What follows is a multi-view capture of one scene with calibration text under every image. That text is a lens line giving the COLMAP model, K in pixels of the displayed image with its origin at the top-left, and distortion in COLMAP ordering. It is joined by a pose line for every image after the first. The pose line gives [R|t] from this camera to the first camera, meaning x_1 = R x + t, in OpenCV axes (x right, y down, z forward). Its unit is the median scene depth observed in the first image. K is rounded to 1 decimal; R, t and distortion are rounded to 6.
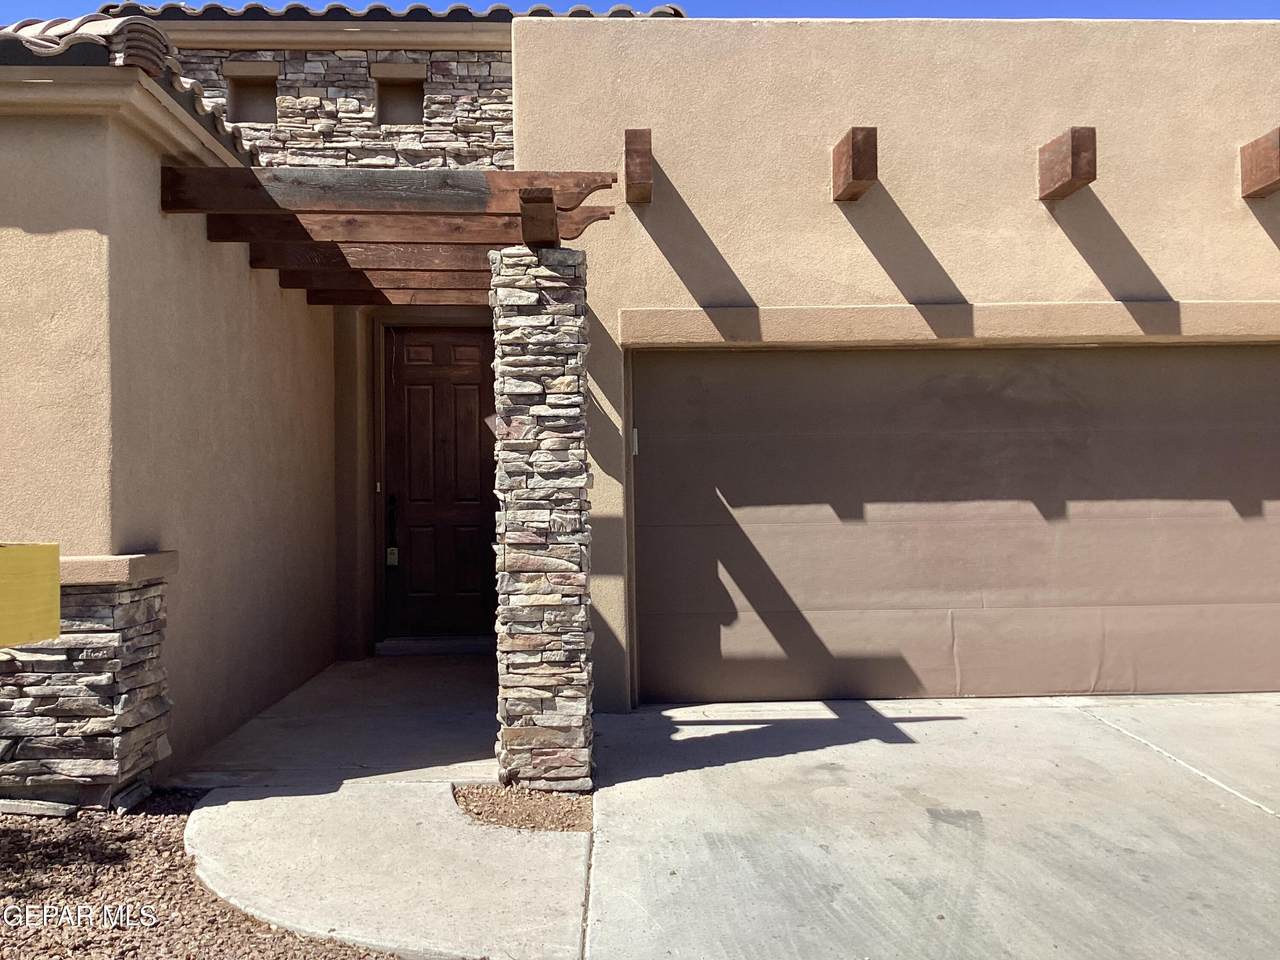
lens RADIAL K [[1109.2, 0, 640.0], [0, 1109.2, 480.0], [0, 0, 1]] dist [0.091910, -0.139814]
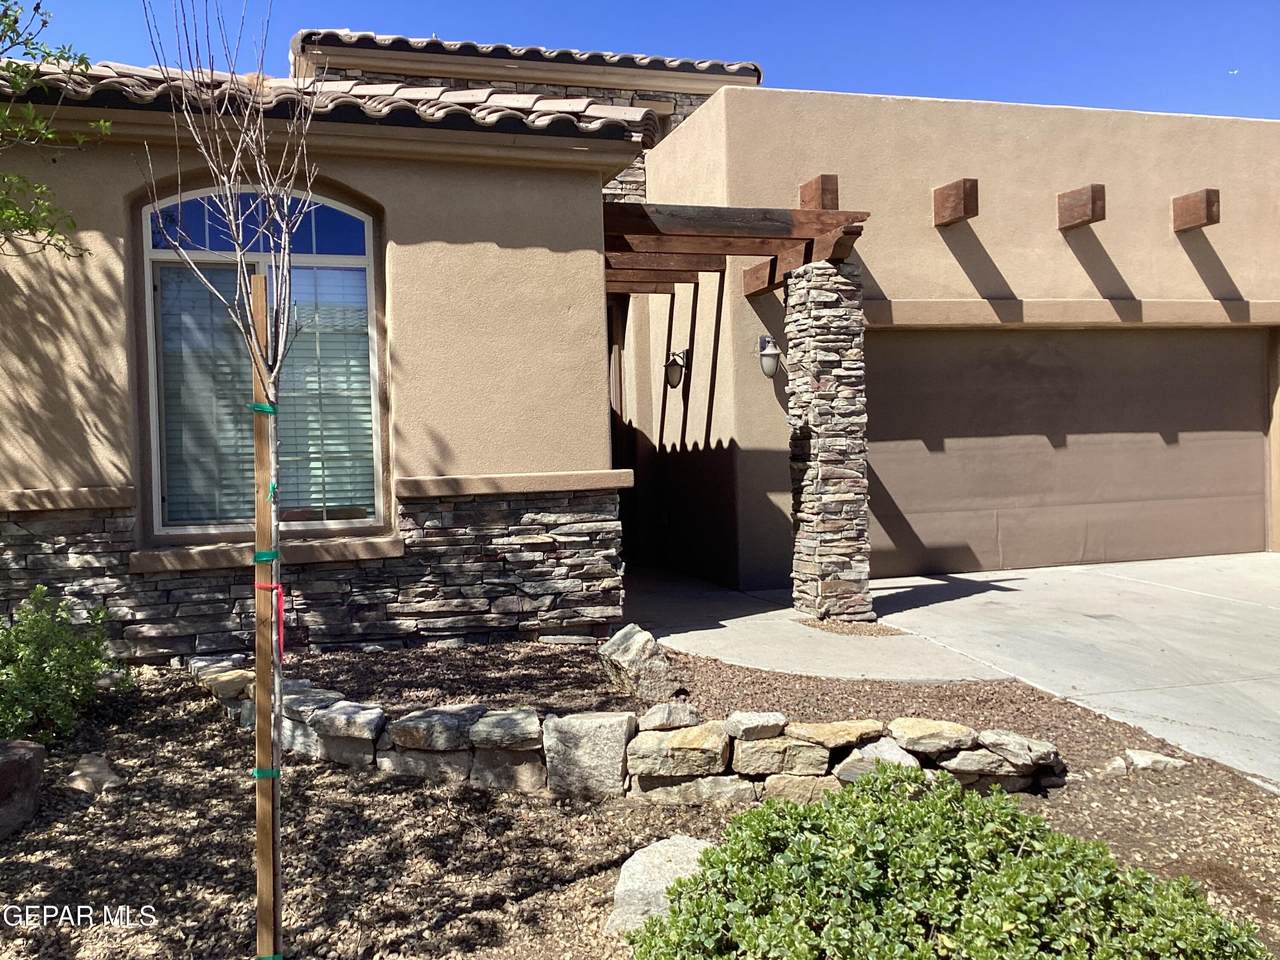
lens RADIAL K [[1109.2, 0, 640.0], [0, 1109.2, 480.0], [0, 0, 1]] dist [0.091910, -0.139814]
pose [[0.968222, -0.026330, 0.248703, -0.729467], [0.019683, 0.999380, 0.029177, 0.034610], [-0.249317, -0.023354, 0.968140, -0.398054]]
